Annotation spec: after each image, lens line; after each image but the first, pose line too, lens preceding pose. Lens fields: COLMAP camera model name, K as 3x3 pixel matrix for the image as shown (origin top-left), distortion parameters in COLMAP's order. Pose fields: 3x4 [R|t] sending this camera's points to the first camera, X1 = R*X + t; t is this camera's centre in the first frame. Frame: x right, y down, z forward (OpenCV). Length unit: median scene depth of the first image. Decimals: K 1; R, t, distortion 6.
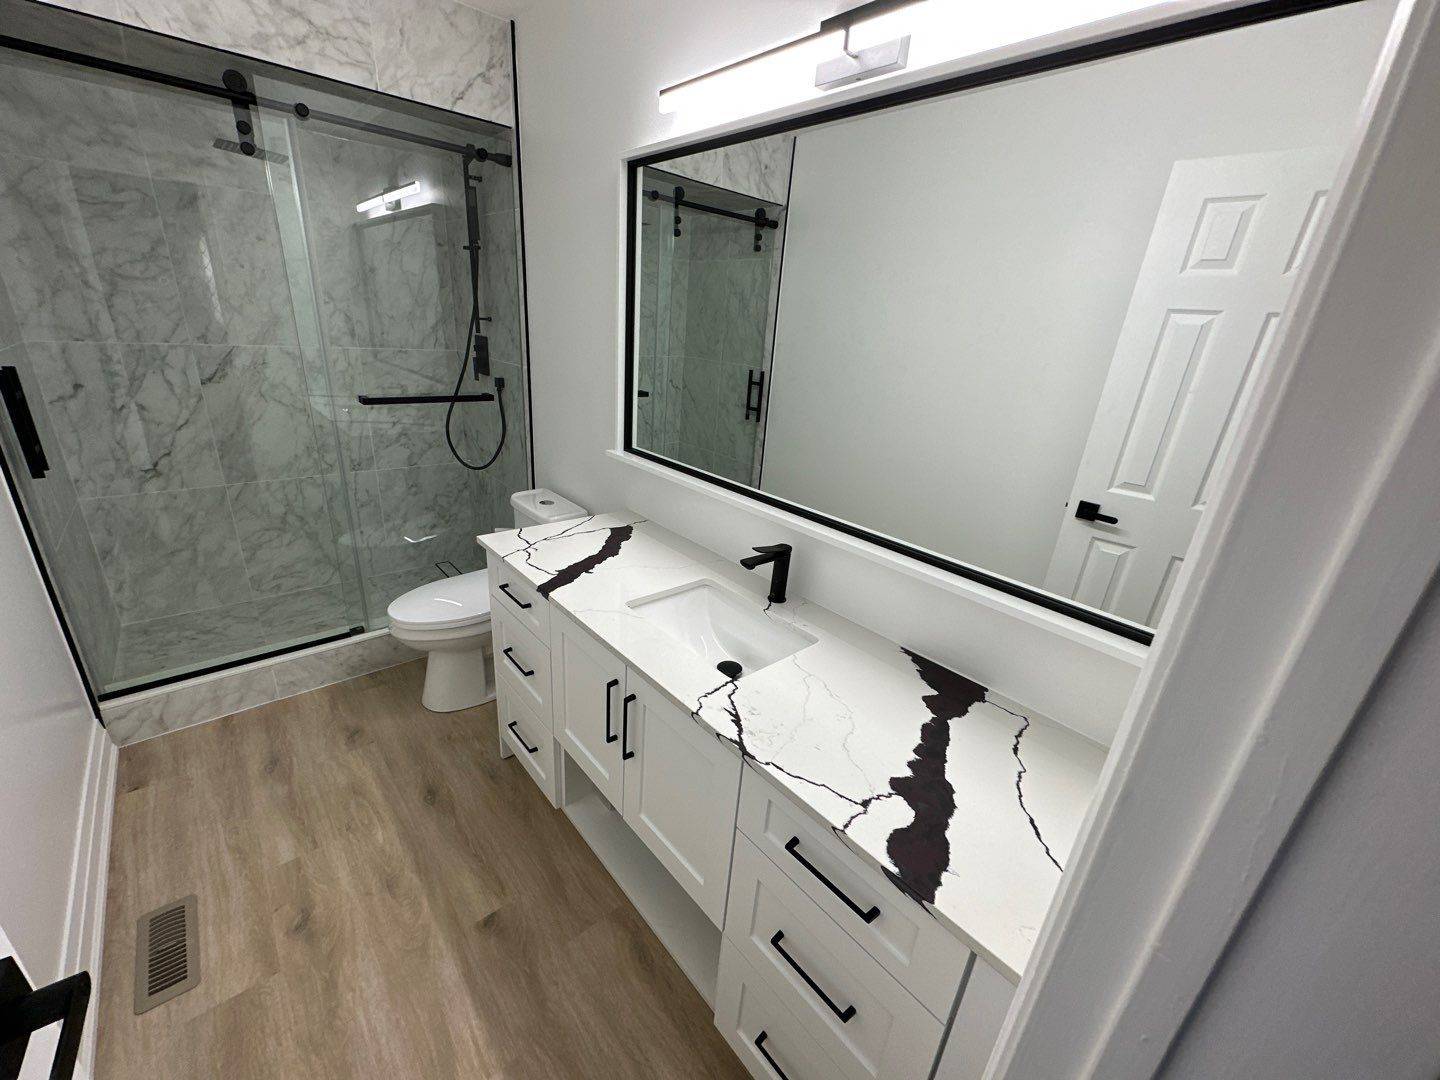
lens RADIAL K [[575.0, 0, 722.2], [0, 575.0, 540.2], [0, 0, 1]] dist [-0.000596, -0.000795]
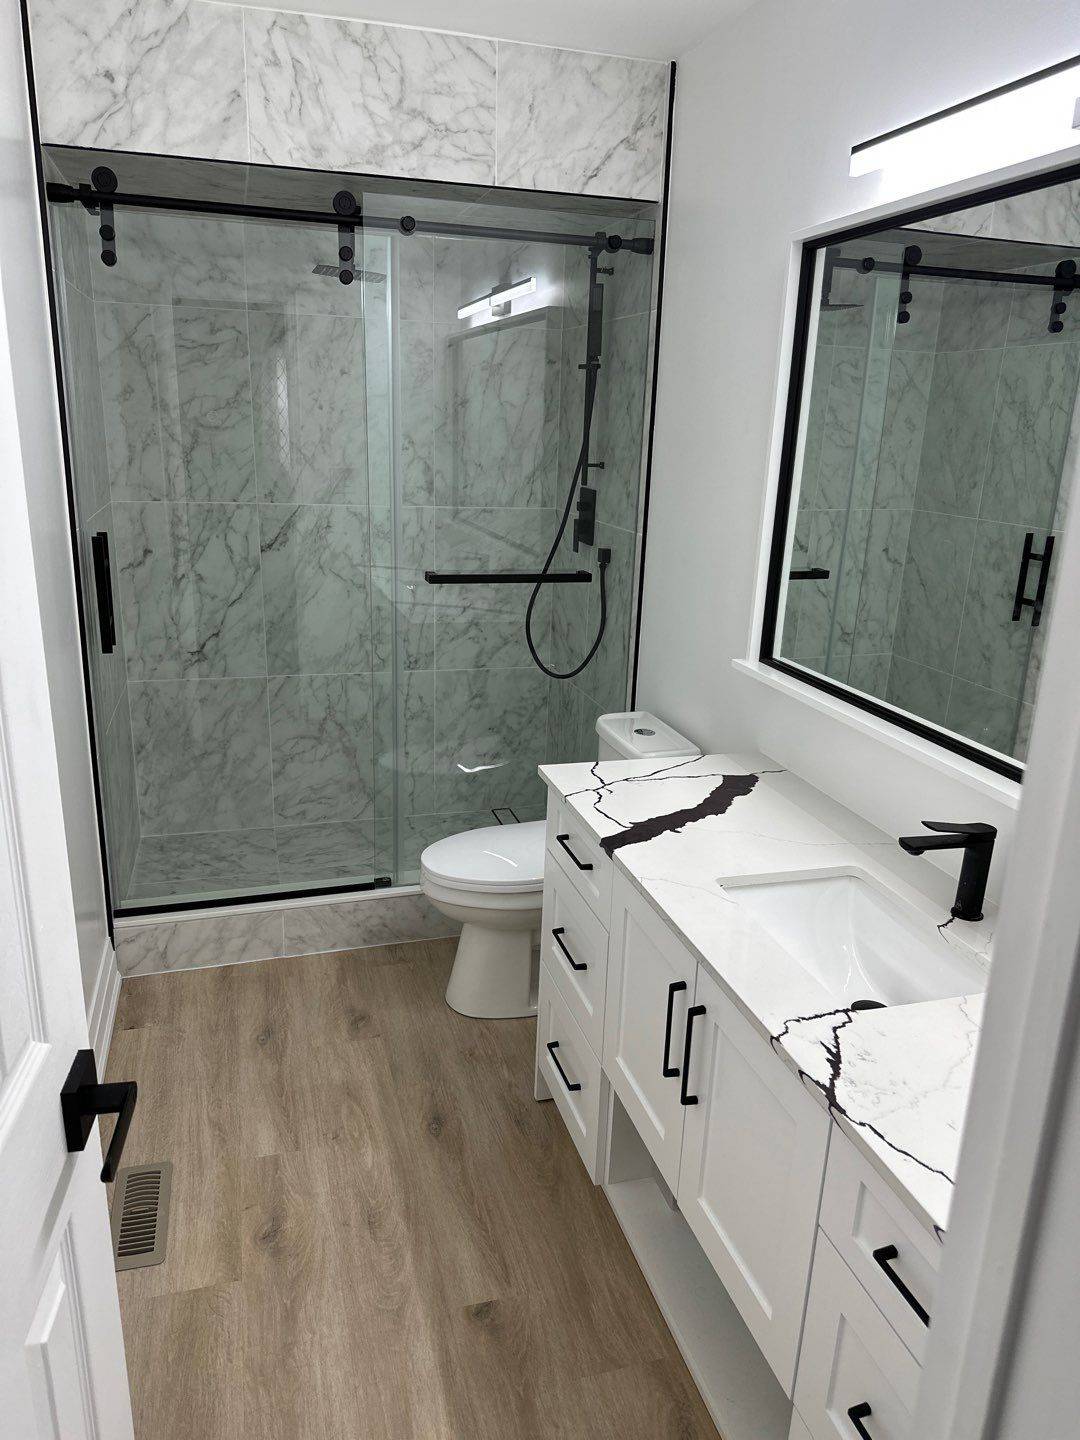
lens RADIAL K [[1014.4, 0, 548.9], [0, 1014.4, 720.8], [0, 0, 1]] dist [0.086877, -0.109310]
pose [[0.905831, 0.080566, -0.415907, 0.087541], [-0.121086, 0.990032, -0.071939, 0.021116], [0.405965, 0.115525, 0.906557, -0.125394]]
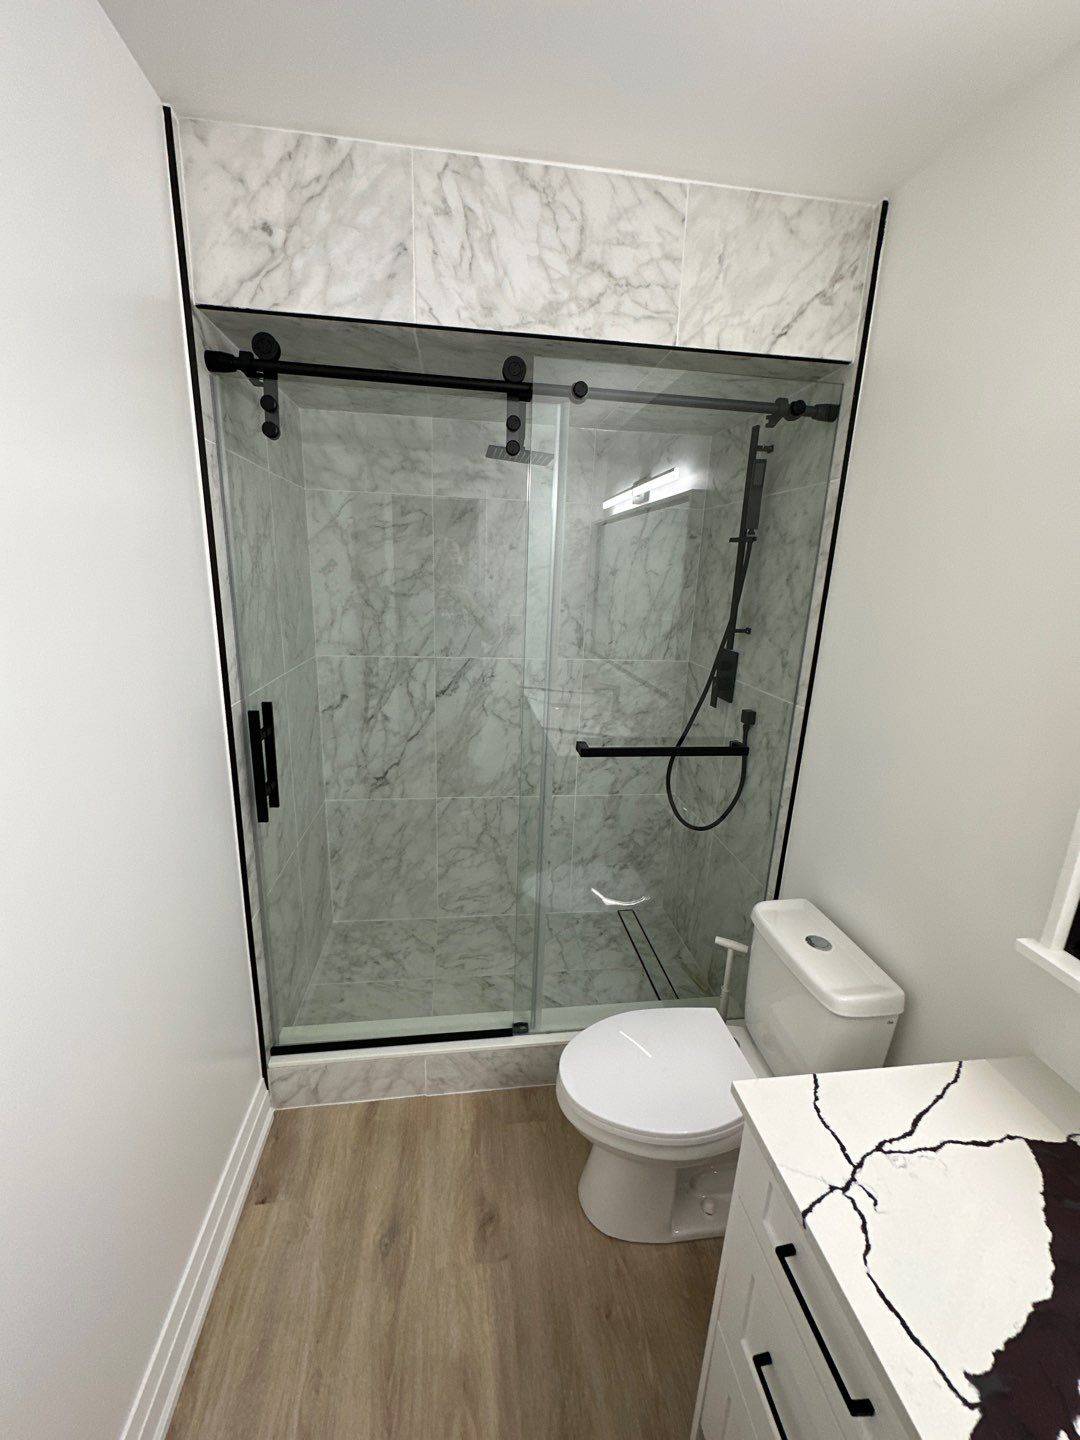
lens RADIAL K [[575.0, 0, 539.8], [0, 575.0, 721.3], [0, 0, 1]] dist [-0.000596, -0.000795]
pose [[0.826028, 0.100730, -0.554555, -0.245575], [-0.177841, 0.980219, -0.086852, -0.192865], [0.534837, 0.170364, 0.827602, 0.330292]]
